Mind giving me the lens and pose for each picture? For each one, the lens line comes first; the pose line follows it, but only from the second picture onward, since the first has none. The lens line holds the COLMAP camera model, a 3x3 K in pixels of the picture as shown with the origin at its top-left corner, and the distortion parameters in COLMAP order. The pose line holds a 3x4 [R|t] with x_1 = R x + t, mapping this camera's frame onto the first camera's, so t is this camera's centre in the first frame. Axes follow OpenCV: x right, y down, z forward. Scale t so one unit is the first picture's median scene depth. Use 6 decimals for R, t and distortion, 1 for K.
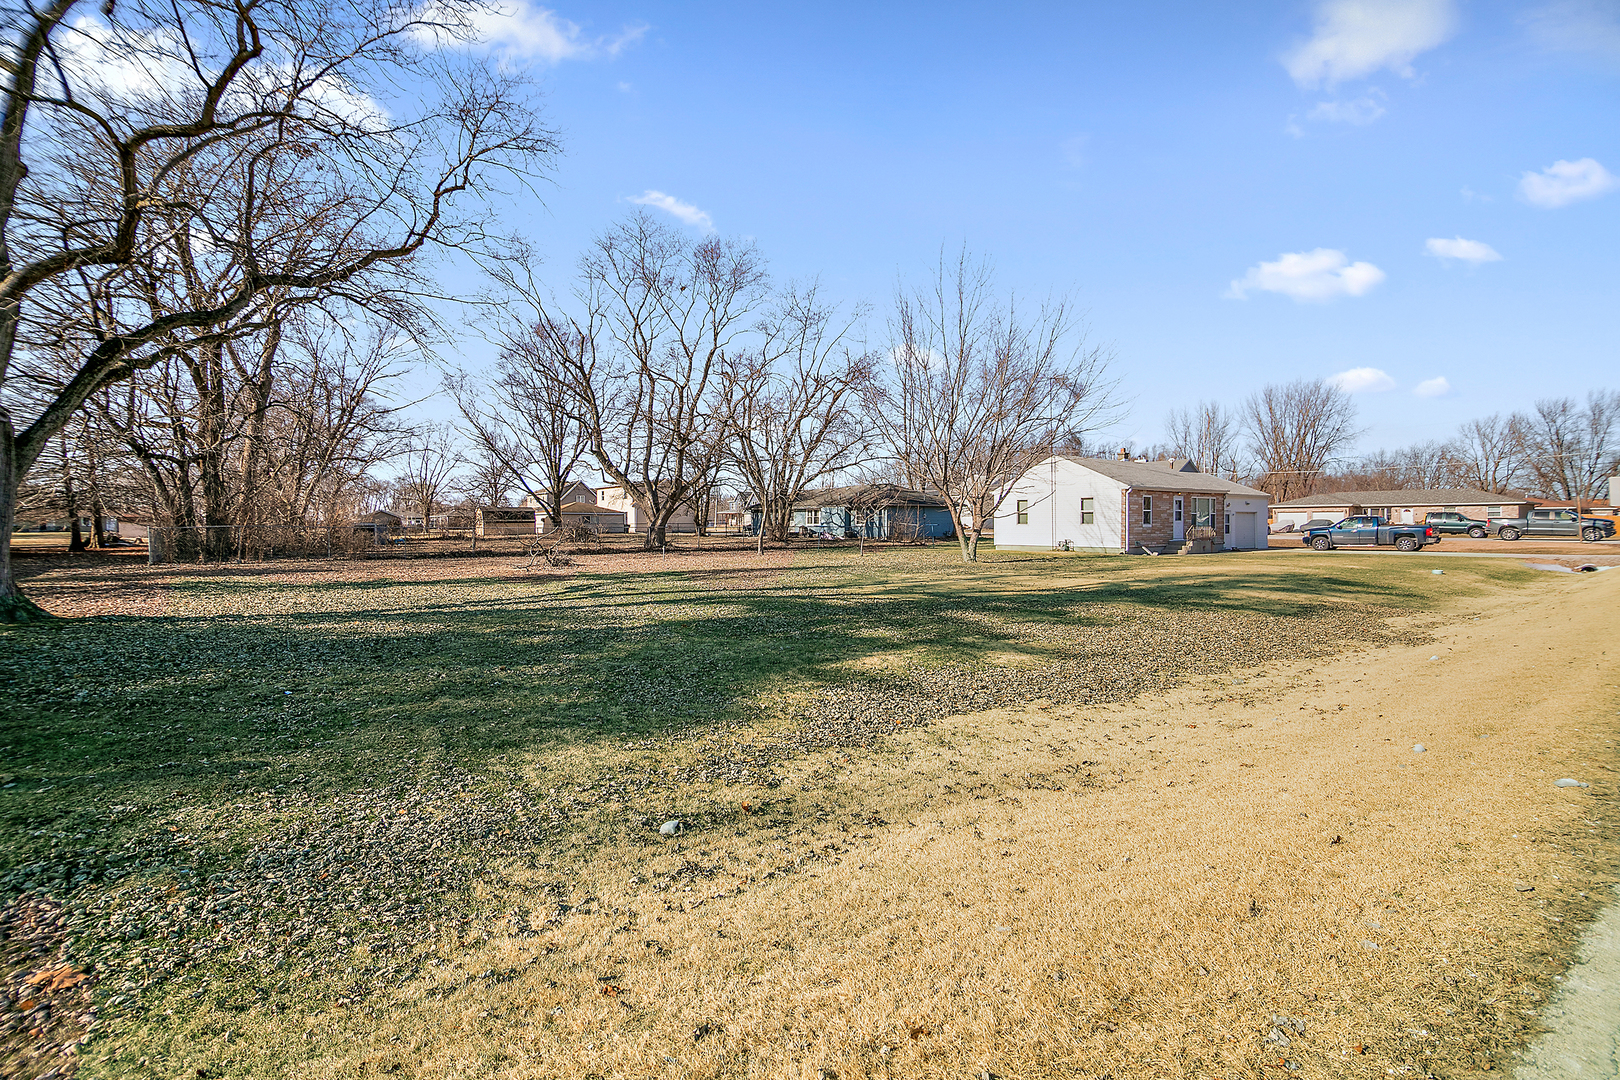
lens RADIAL K [[739.3, 0, 802.9], [0, 739.3, 535.2], [0, 0, 1]] dist [0.022879, 0.000334]
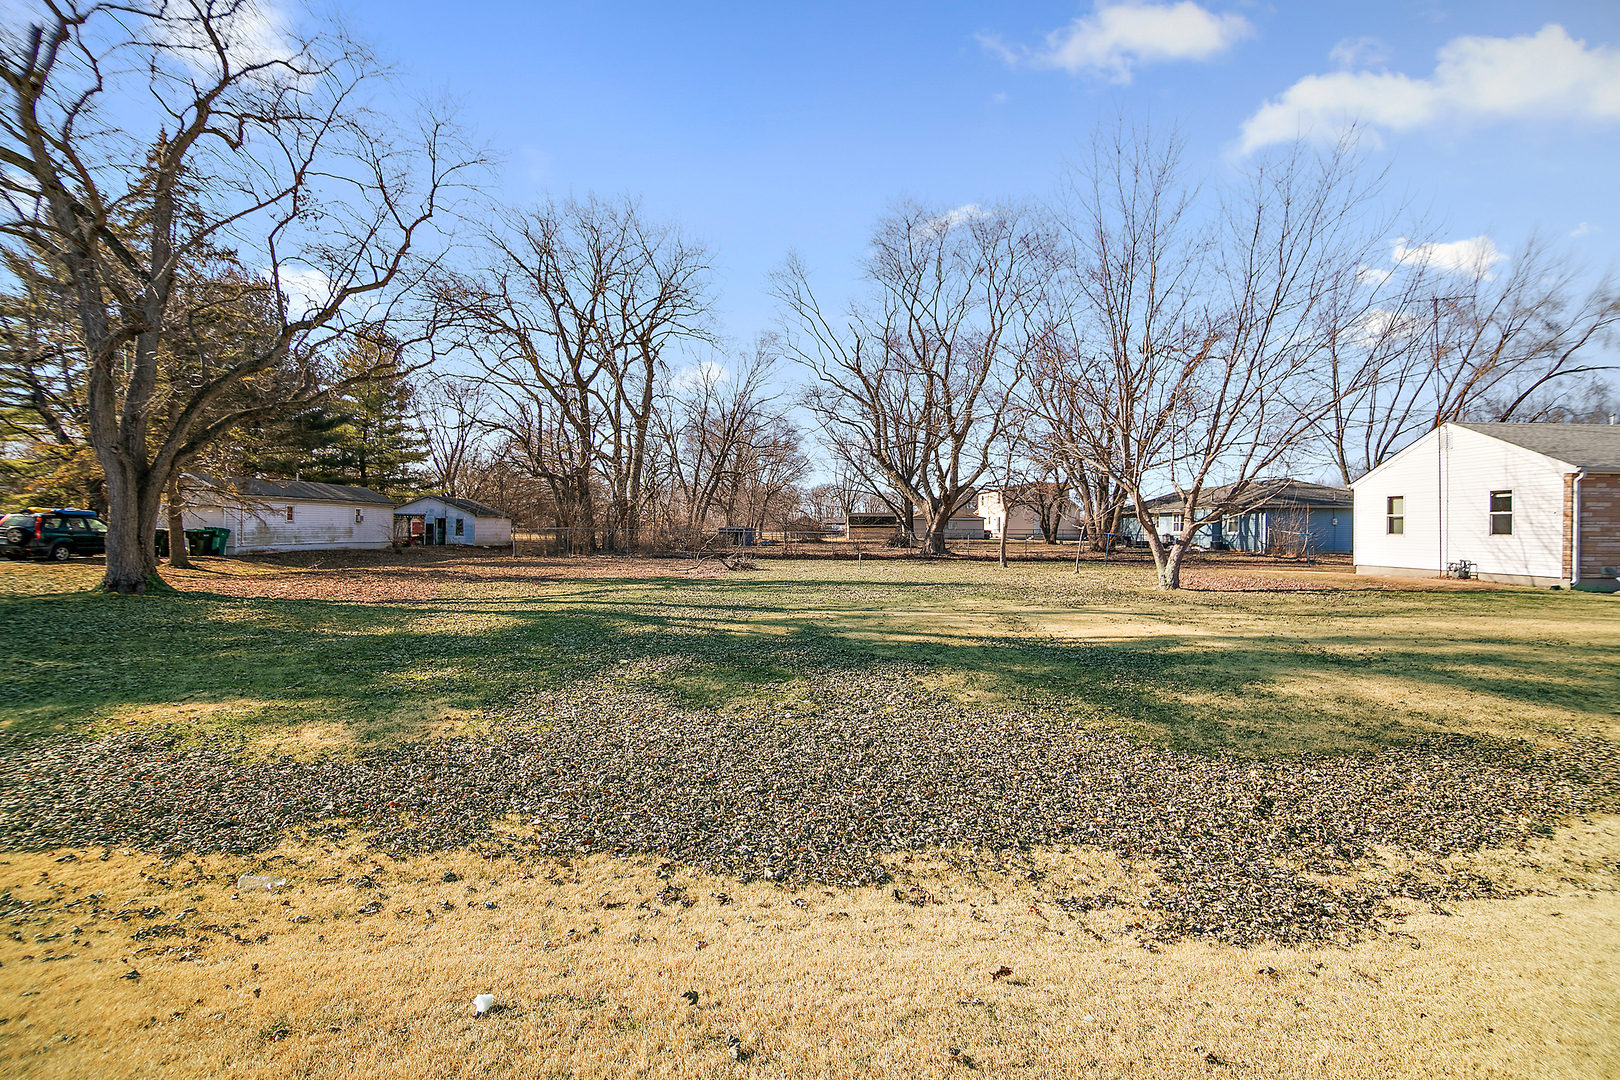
lens RADIAL K [[739.3, 0, 810.4], [0, 739.3, 537.1], [0, 0, 1]] dist [0.022879, 0.000334]
pose [[0.821703, 0.013778, -0.569749, 0.255002], [-0.017002, 0.999855, -0.000343, -0.003754], [0.569662, 0.009969, 0.821819, 0.179272]]
